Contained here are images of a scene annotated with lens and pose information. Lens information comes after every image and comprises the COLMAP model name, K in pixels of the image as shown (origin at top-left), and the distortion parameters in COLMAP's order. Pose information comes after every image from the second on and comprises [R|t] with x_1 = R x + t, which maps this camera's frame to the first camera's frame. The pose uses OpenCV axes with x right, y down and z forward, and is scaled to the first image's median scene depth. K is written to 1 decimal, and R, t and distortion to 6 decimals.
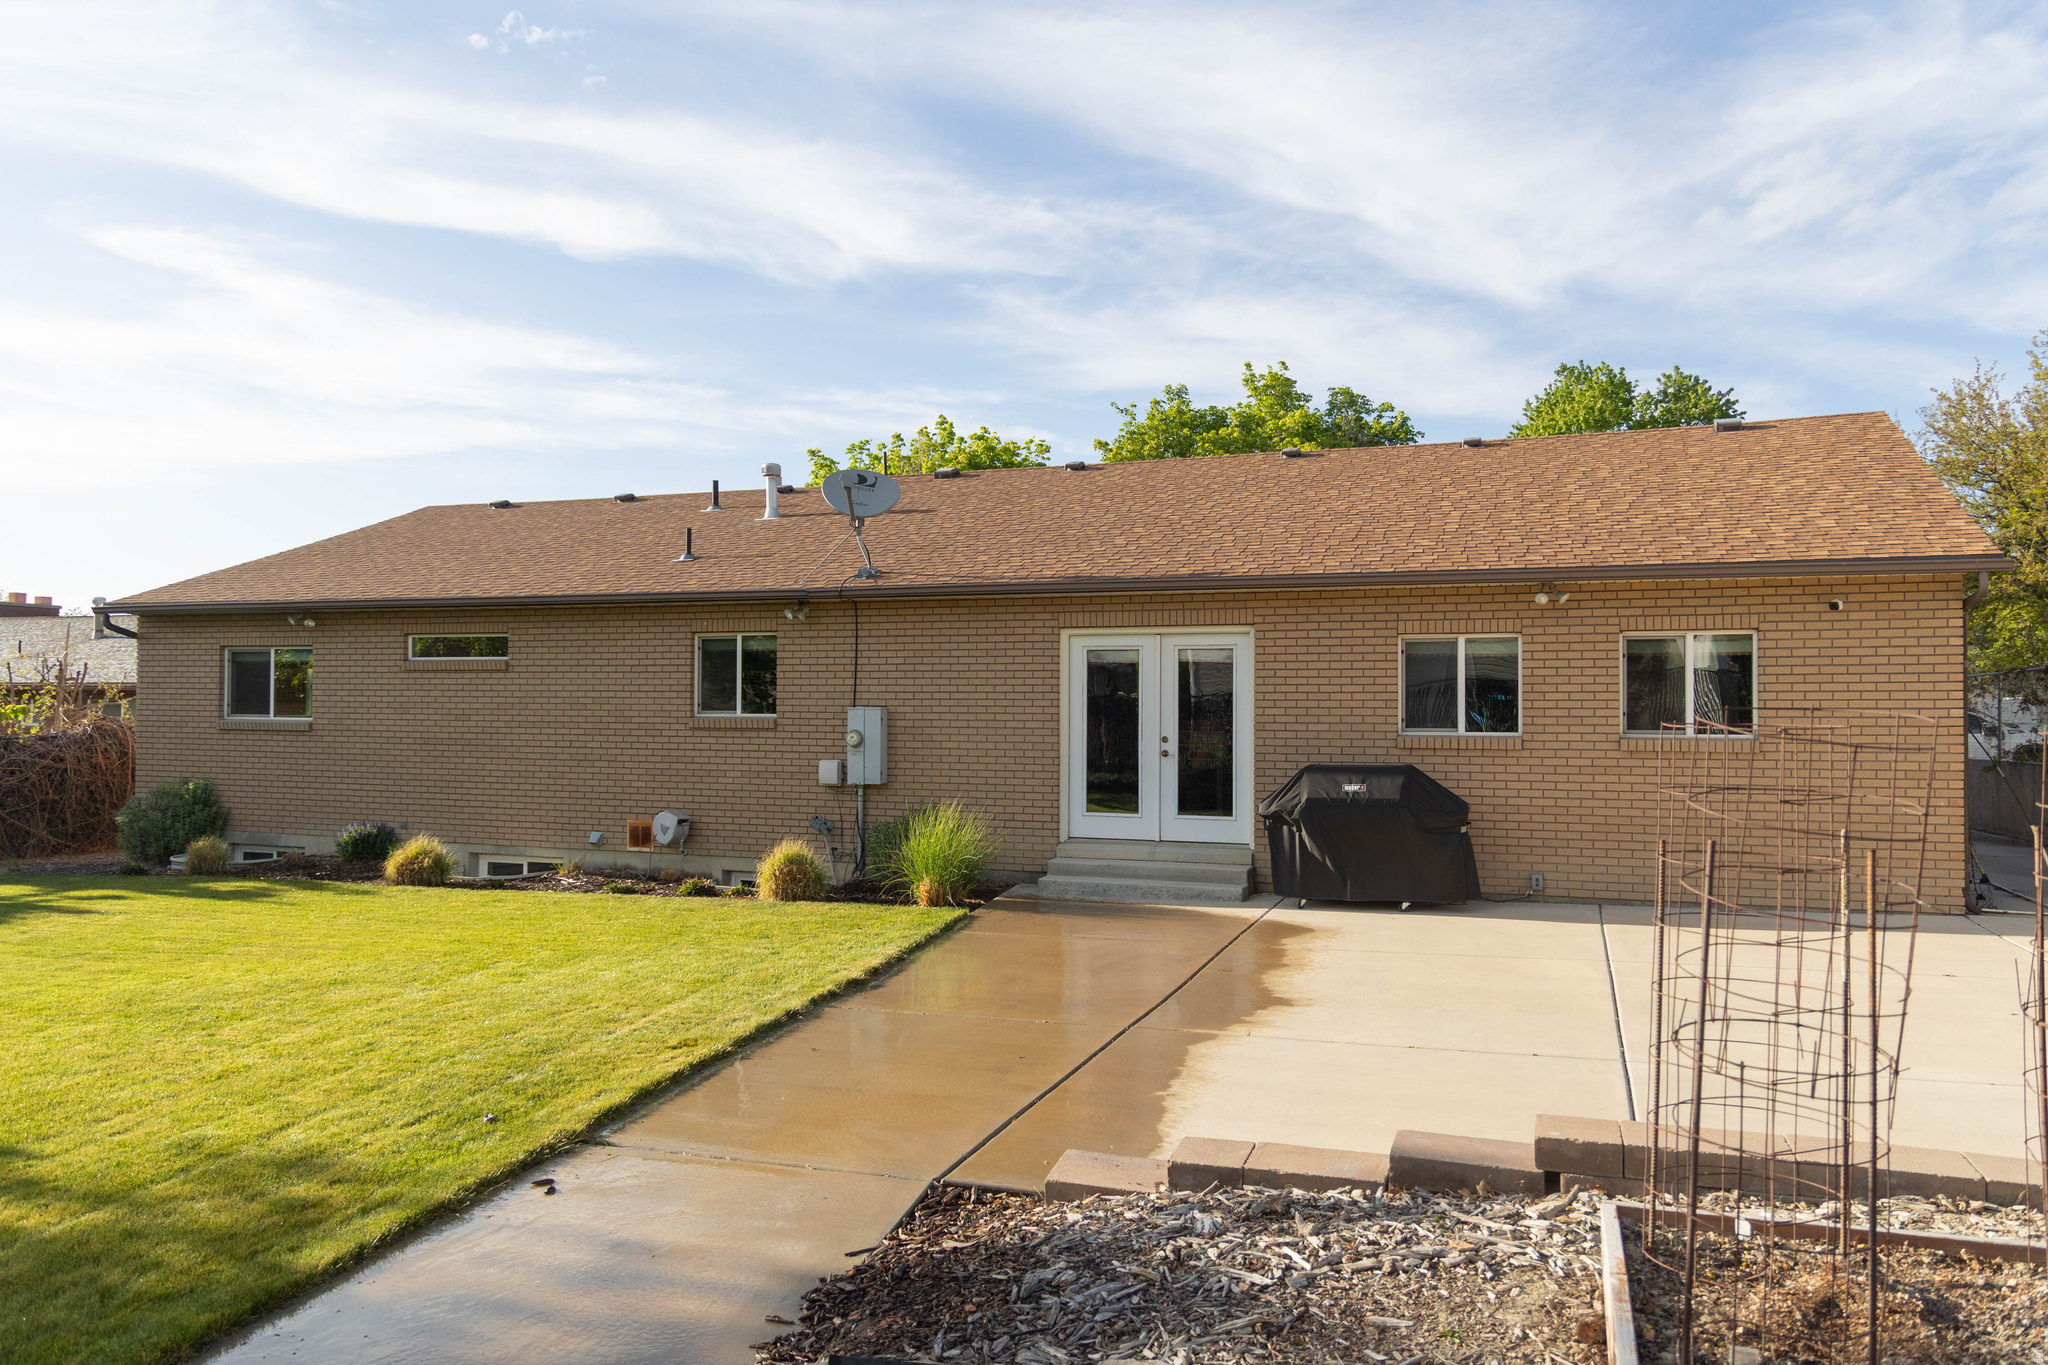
lens RADIAL K [[1426.4, 0, 1030.9], [0, 1426.4, 681.1], [0, 0, 1]] dist [0.003157, 0.000949]
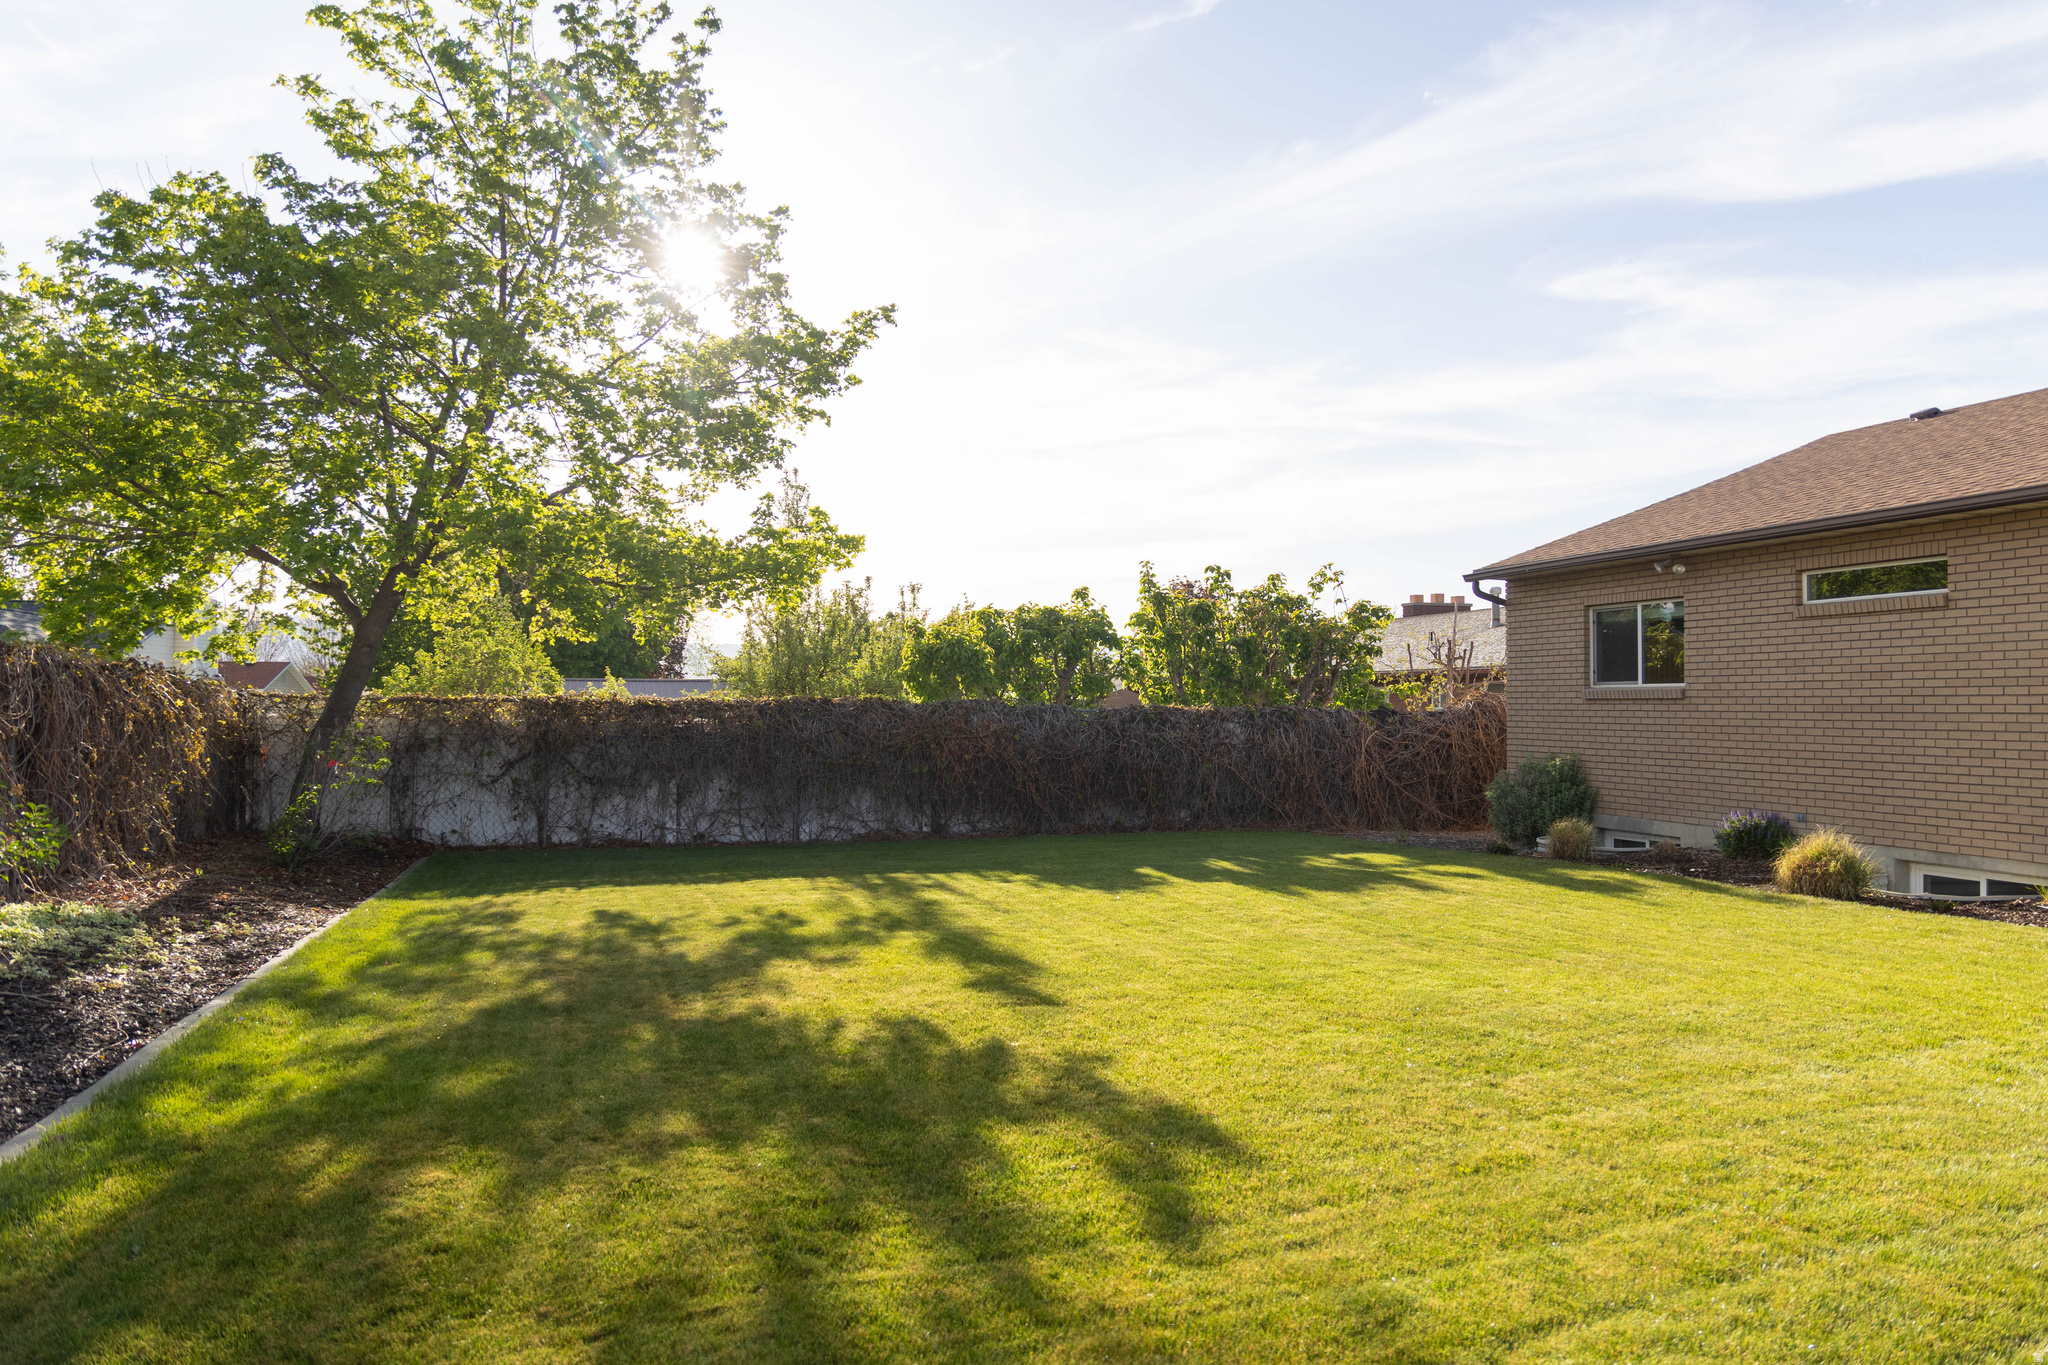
lens RADIAL K [[1426.4, 0, 1028.2], [0, 1426.4, 676.2], [0, 0, 1]] dist [0.003157, 0.000949]
pose [[0.609900, -0.021338, -0.792191, -0.086512], [0.016342, 0.999764, -0.014348, 0.031052], [0.792310, -0.004195, 0.610104, 0.210950]]
